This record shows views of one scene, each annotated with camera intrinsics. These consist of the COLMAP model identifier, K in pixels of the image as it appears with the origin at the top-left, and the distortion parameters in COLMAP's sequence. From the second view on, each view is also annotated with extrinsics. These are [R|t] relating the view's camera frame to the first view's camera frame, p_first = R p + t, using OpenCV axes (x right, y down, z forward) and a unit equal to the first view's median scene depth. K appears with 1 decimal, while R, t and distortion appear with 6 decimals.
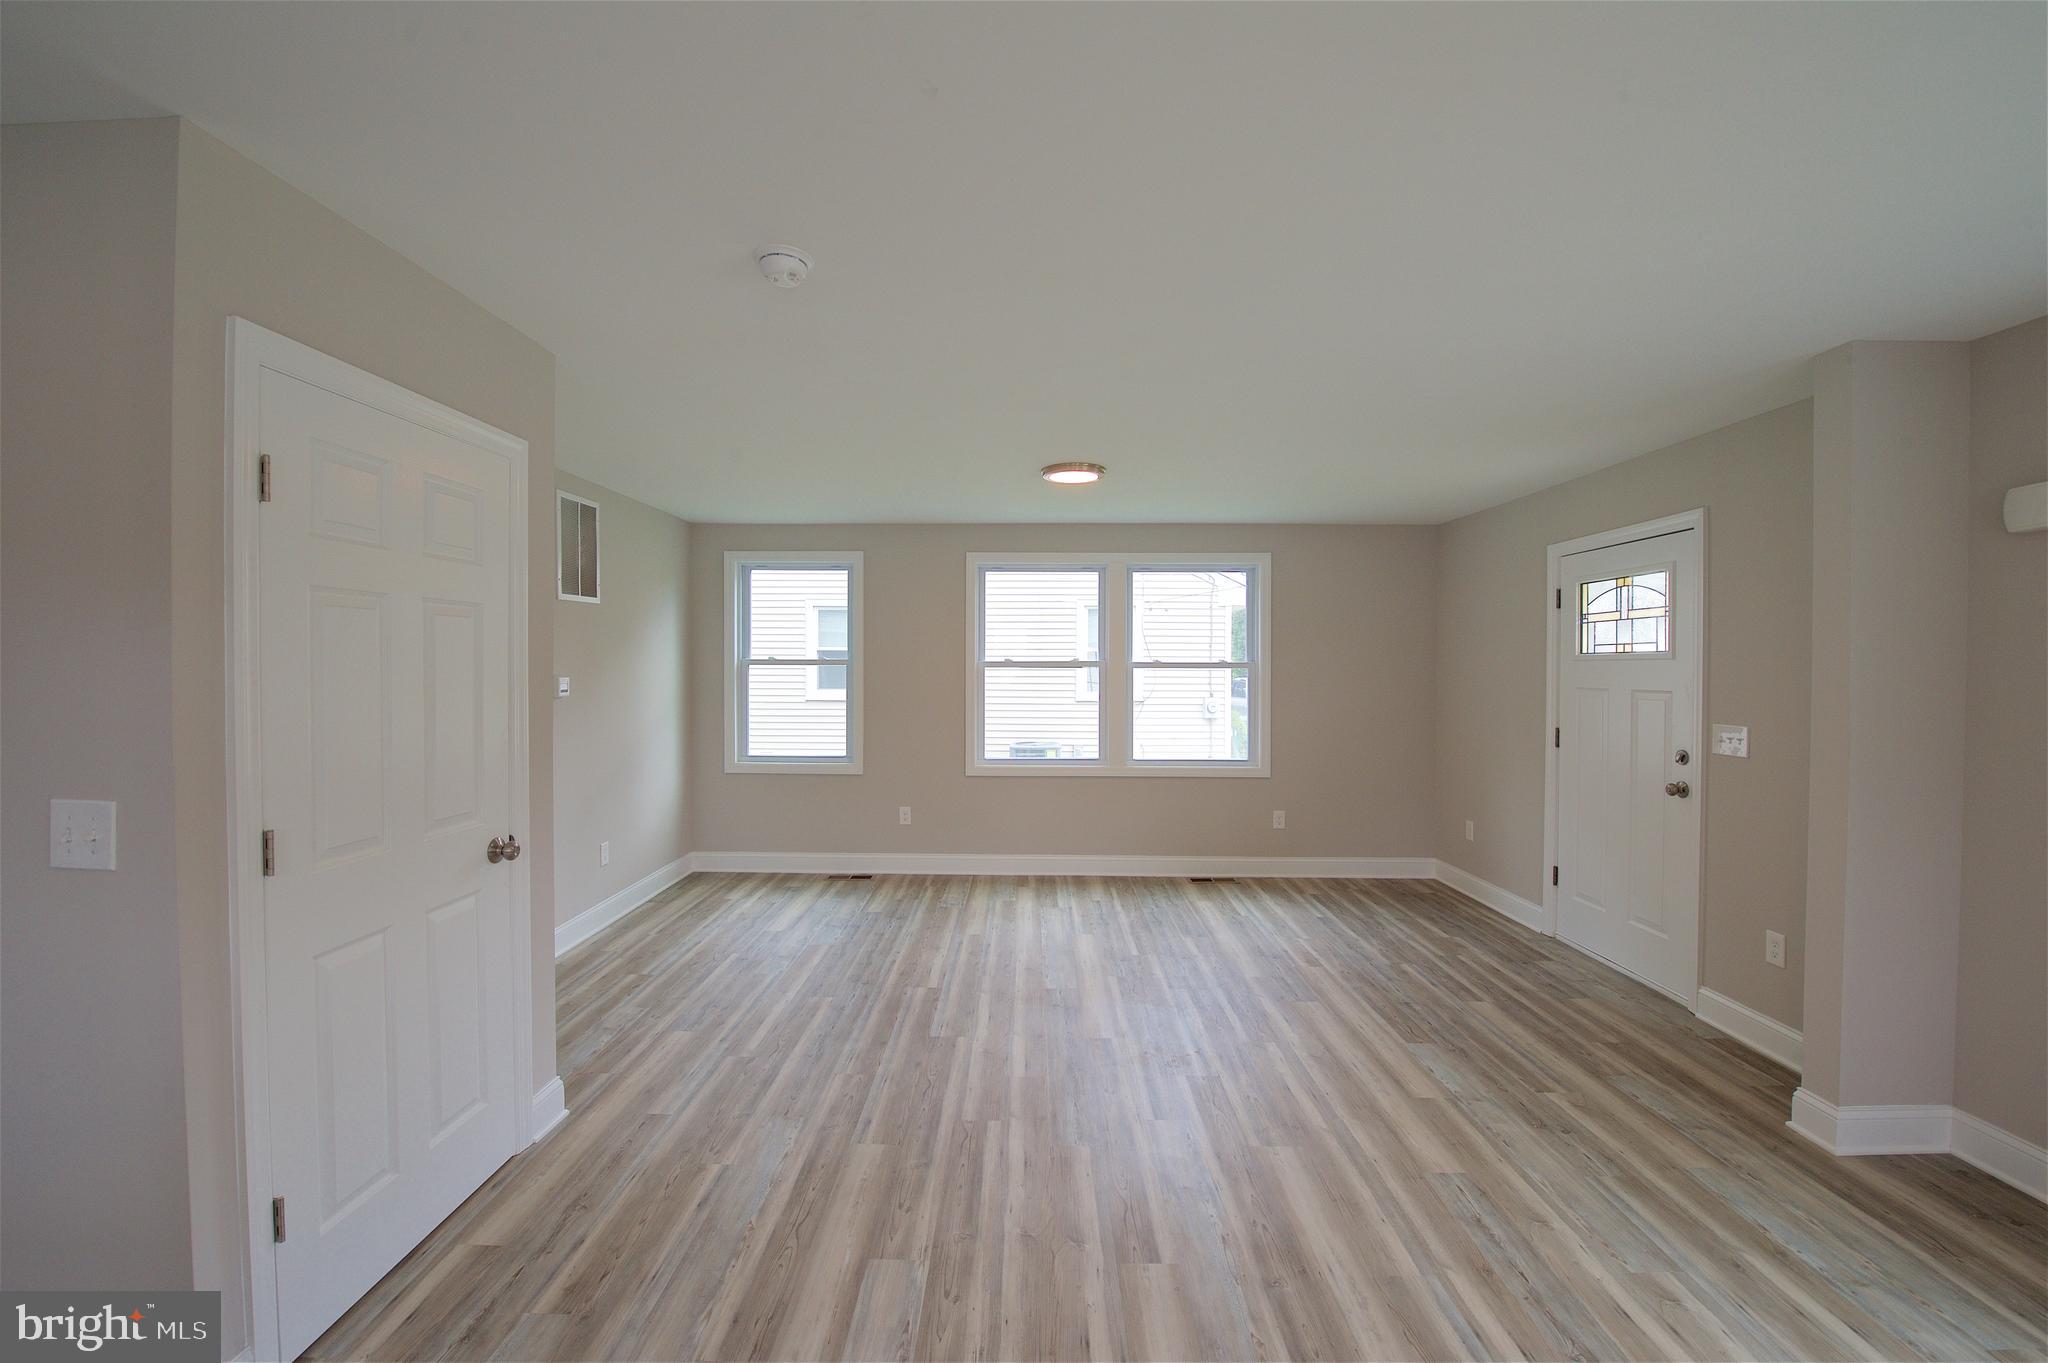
lens RADIAL K [[821.1, 0, 1017.0], [0, 821.1, 667.4], [0, 0, 1]] dist [-0.018844, -0.000987]
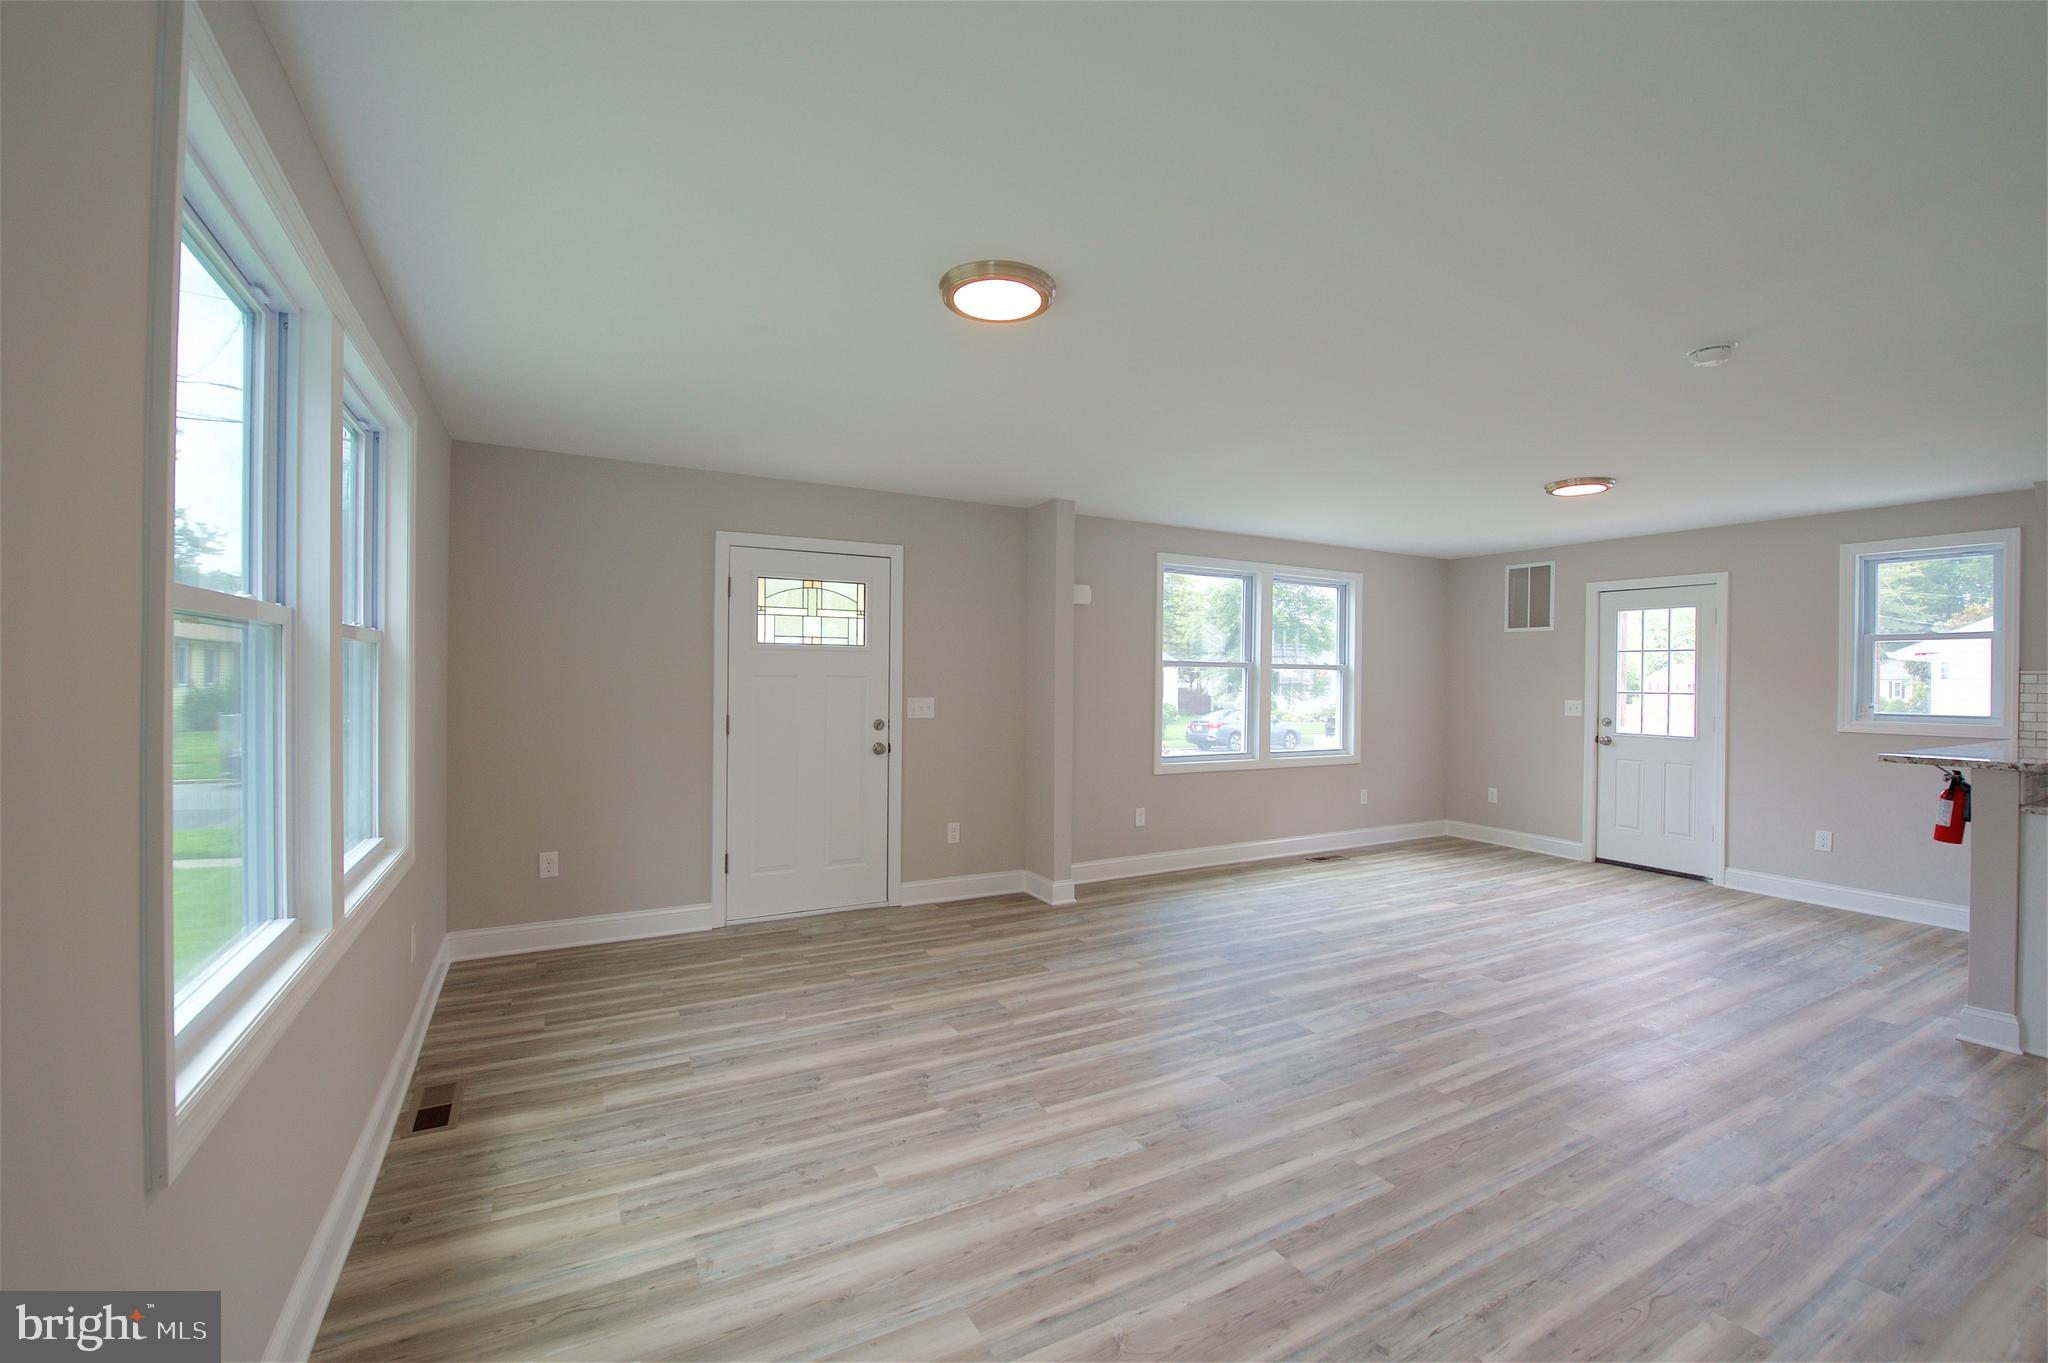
lens RADIAL K [[821.1, 0, 1032.4], [0, 821.1, 674.9], [0, 0, 1]] dist [-0.018844, -0.000987]
pose [[-0.493536, -0.007131, 0.869696, -0.537465], [-0.009281, 0.999953, 0.002932, 0.023608], [-0.869676, -0.006625, -0.493579, 1.581599]]
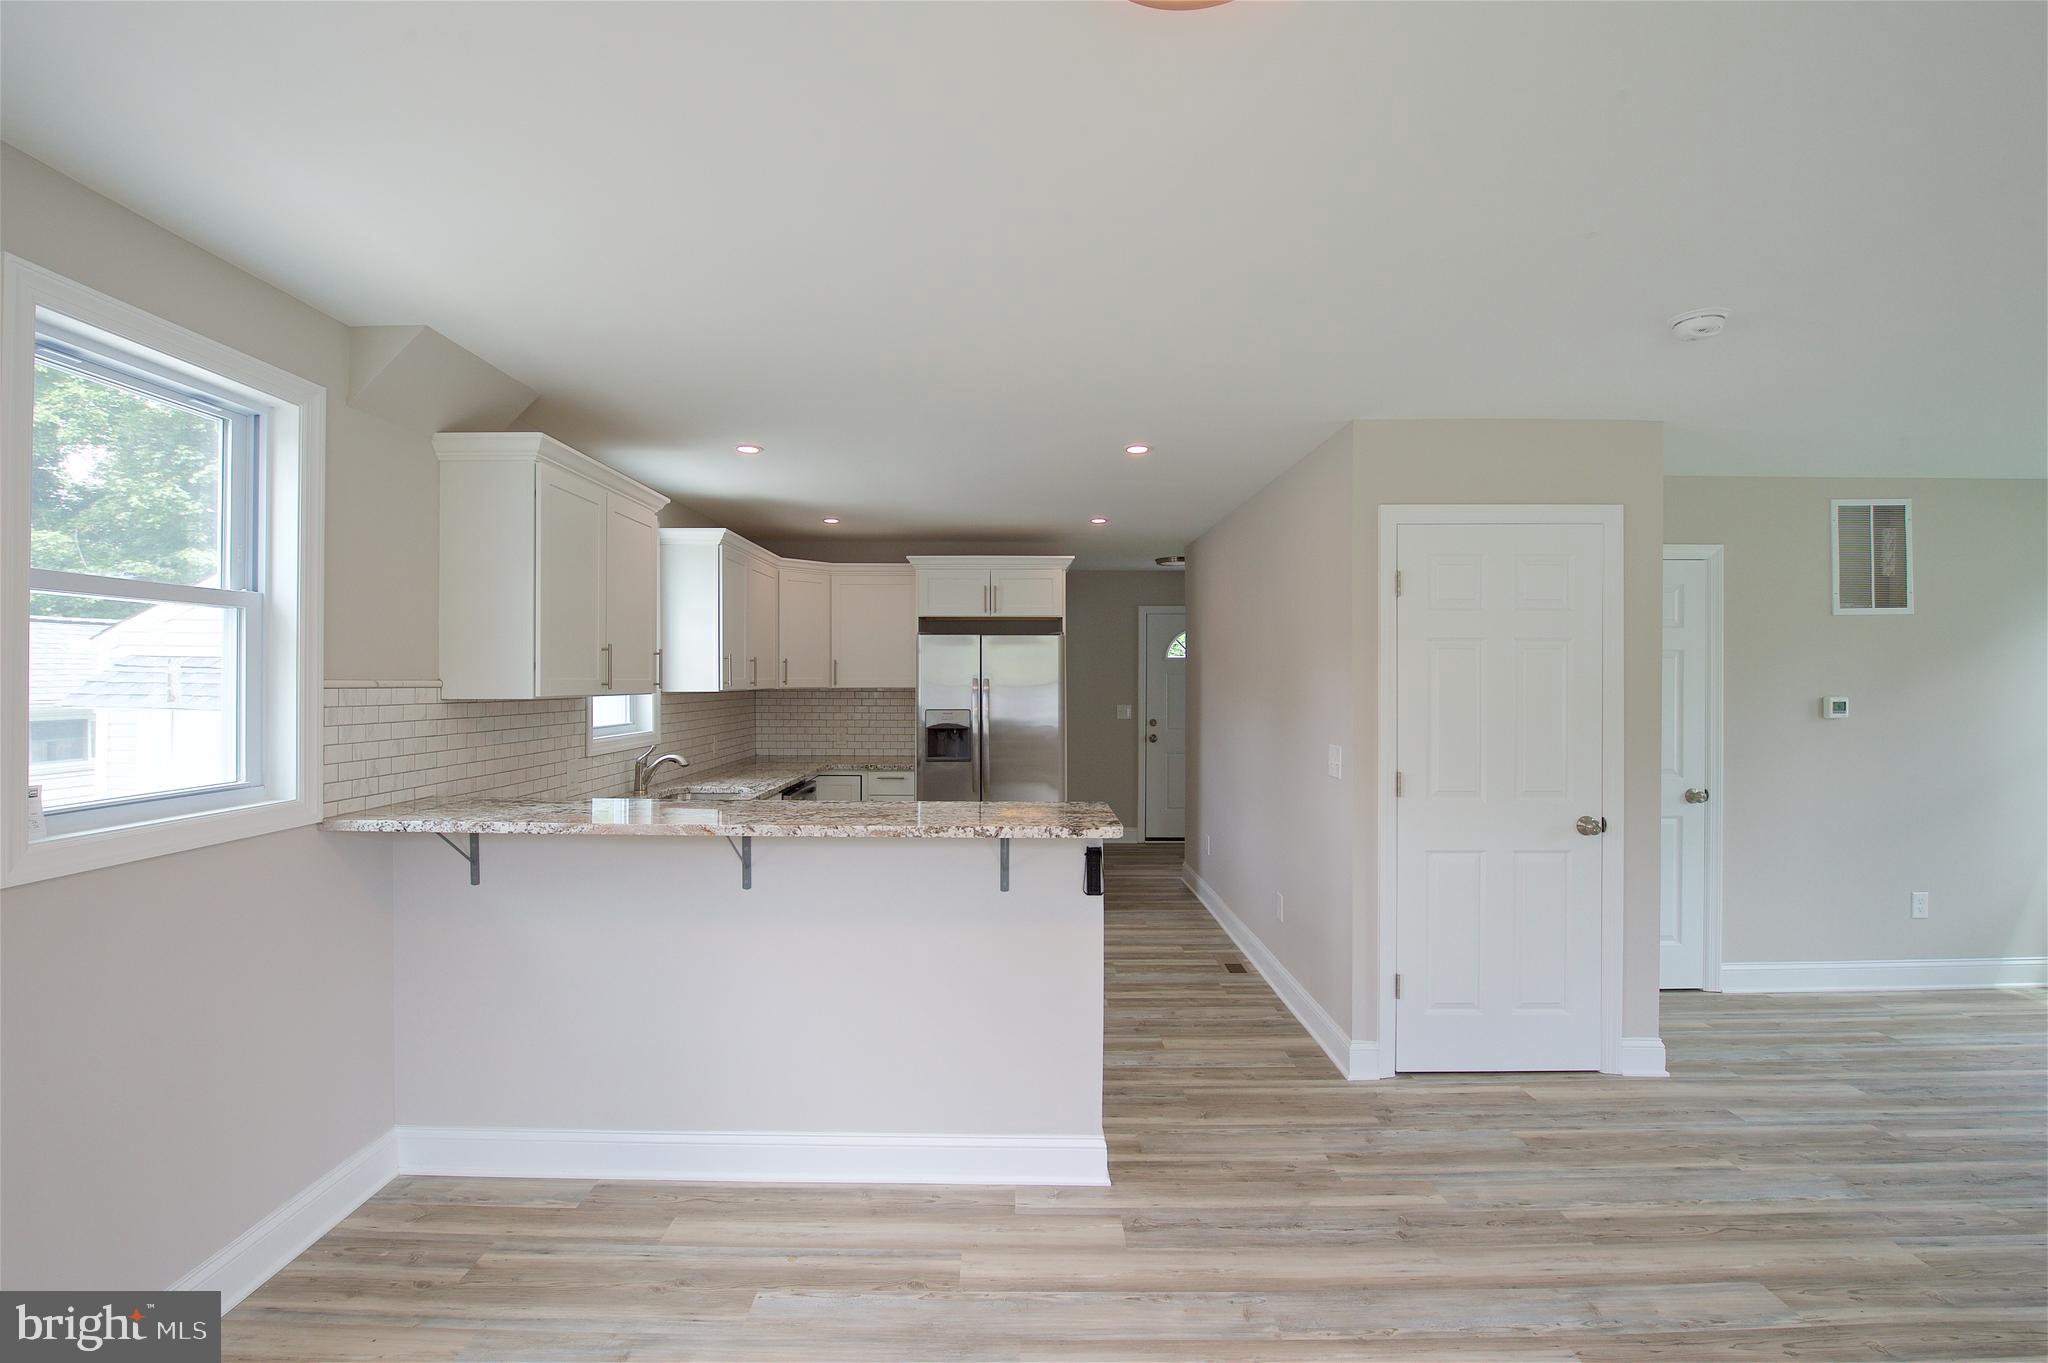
lens RADIAL K [[878.8, 0, 1008.6], [0, 878.8, 679.6], [0, 0, 1]] dist [-0.019351, -0.000195]
pose [[0.013659, -0.002954, -0.999902, 0.525239], [-0.008050, 0.999963, -0.003064, 0.002078], [0.999874, 0.008091, 0.013635, 0.039341]]
